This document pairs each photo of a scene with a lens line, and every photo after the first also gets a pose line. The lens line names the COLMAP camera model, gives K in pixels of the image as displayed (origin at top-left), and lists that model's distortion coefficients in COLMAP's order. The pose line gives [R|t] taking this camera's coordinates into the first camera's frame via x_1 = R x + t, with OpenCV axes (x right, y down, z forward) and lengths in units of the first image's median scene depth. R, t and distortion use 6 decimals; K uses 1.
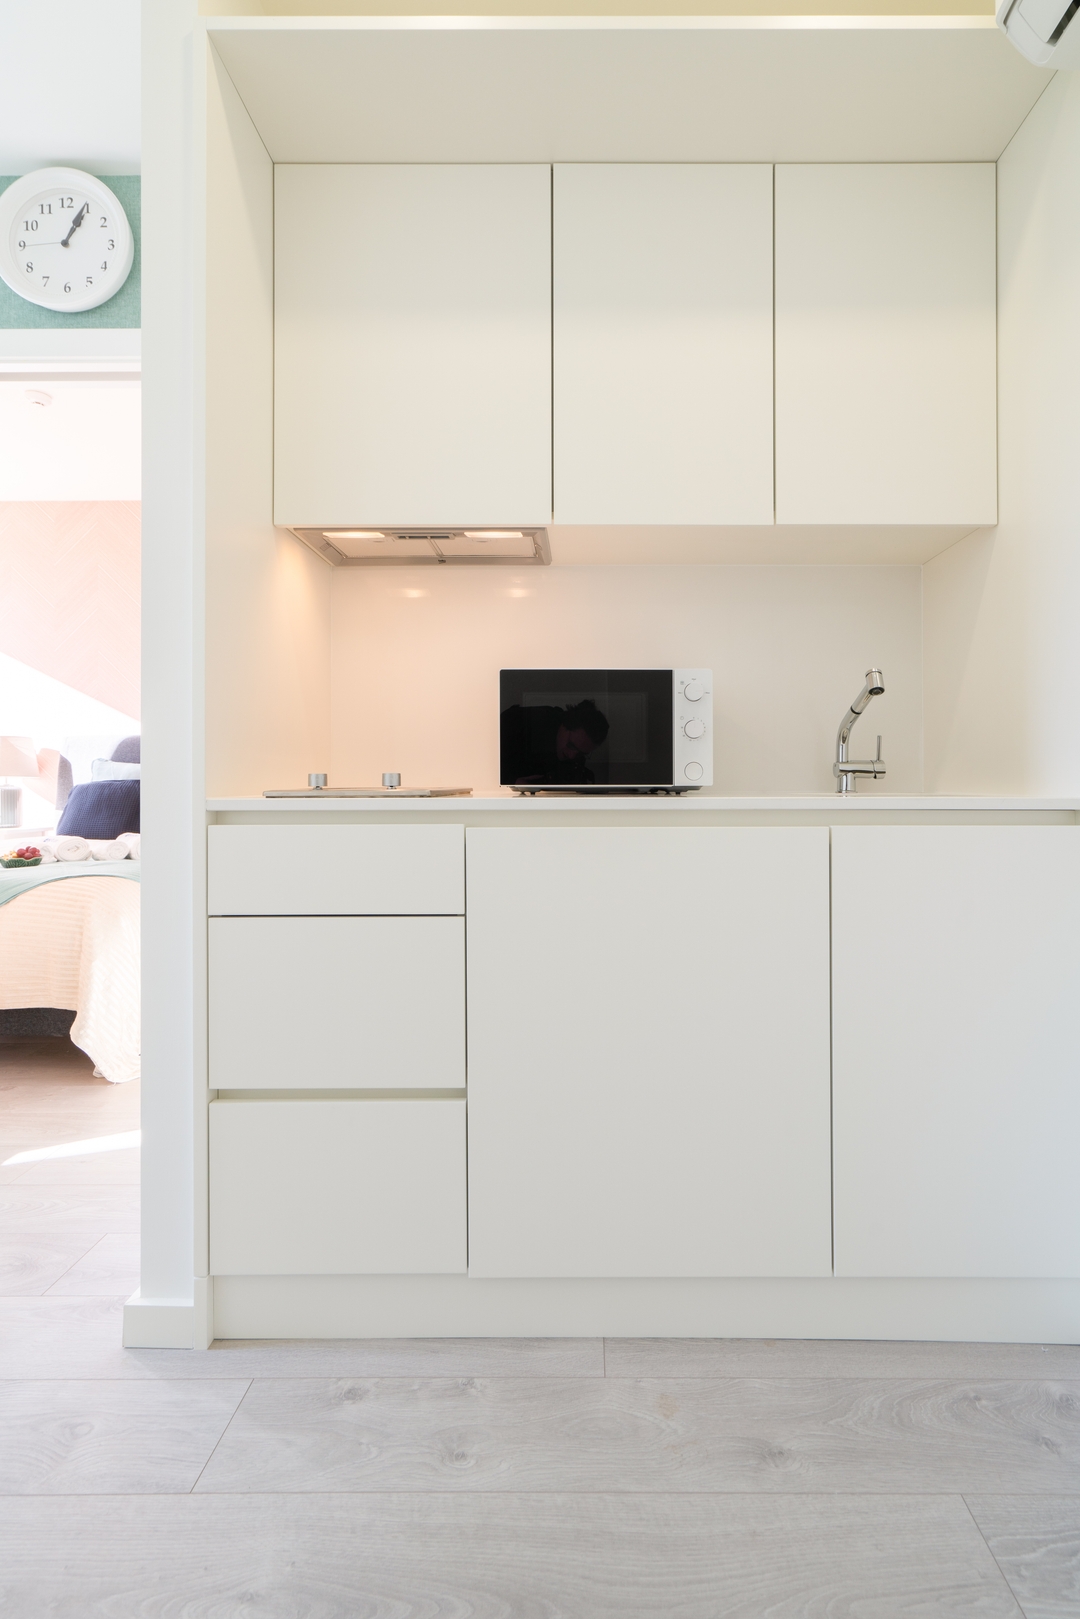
lens RADIAL K [[744.4, 0, 566.5], [0, 744.4, 783.7], [0, 0, 1]] dist [-0.000597, 0.000730]
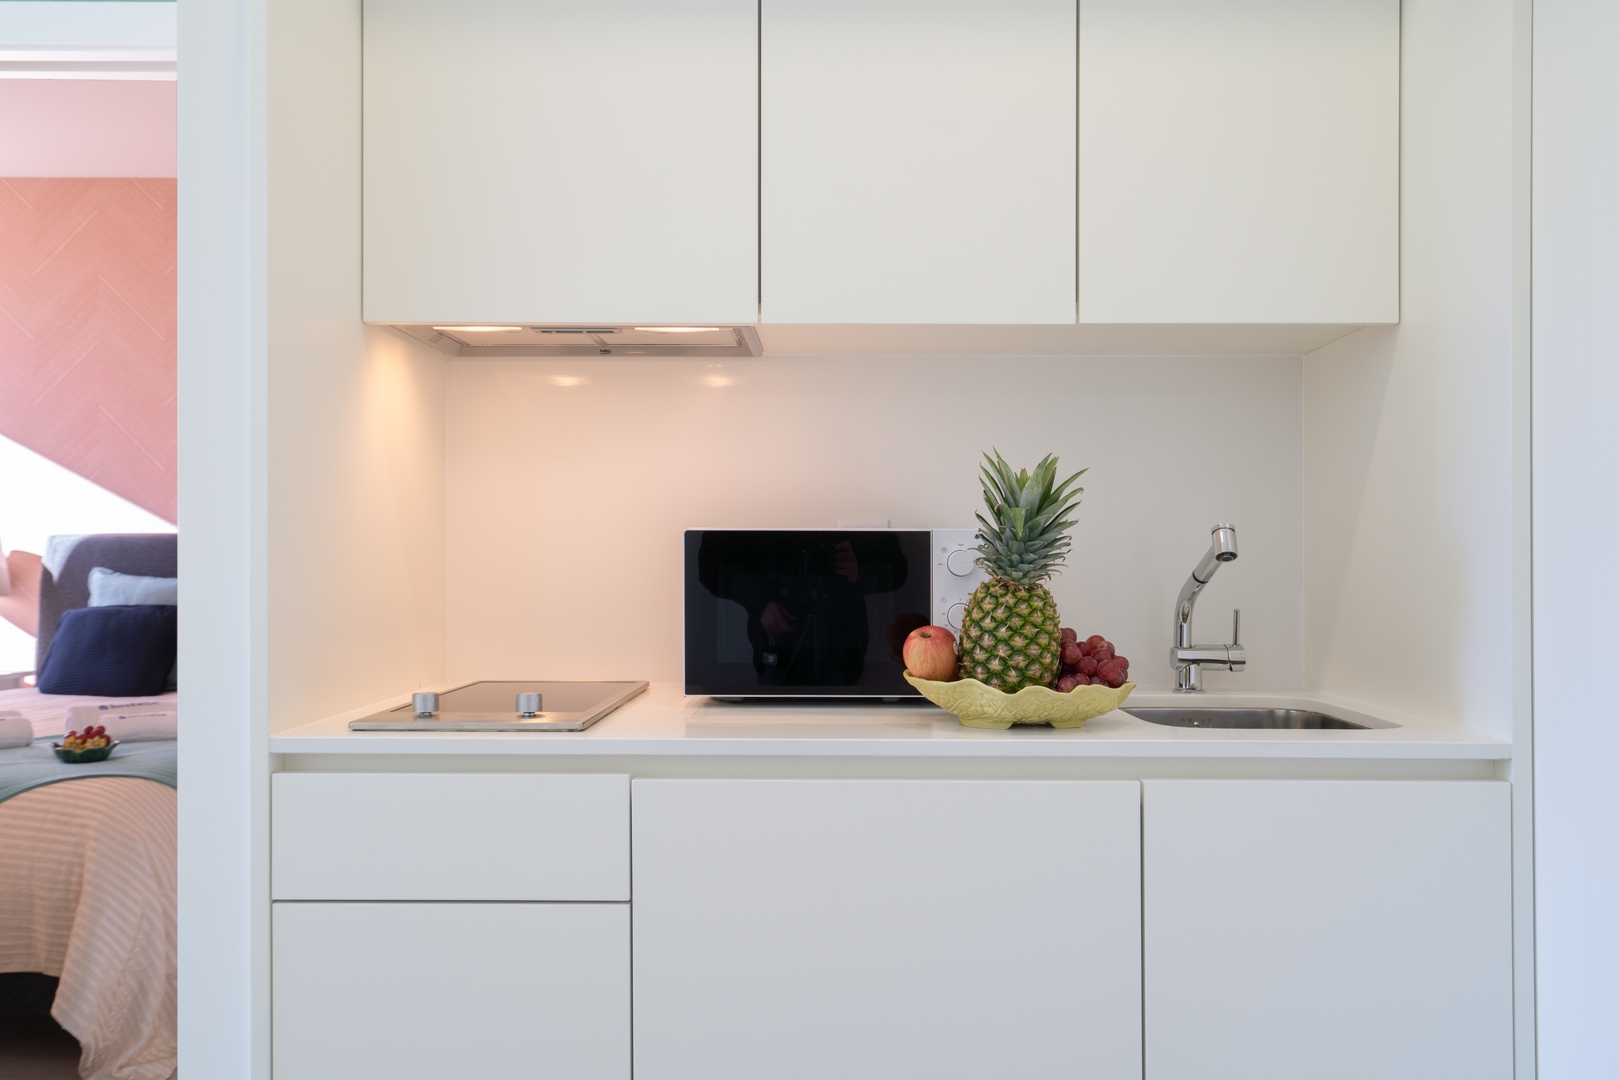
lens RADIAL K [[1175.0, 0, 809.5], [0, 1175.0, 540.0], [0, 0, 1]] dist [0.011864, 0.000885]
pose [[0.999915, -0.000039, -0.013055, 0.040291], [0.000046, 1.000000, 0.000552, -0.136598], [0.013055, -0.000553, 0.999915, -0.101872]]
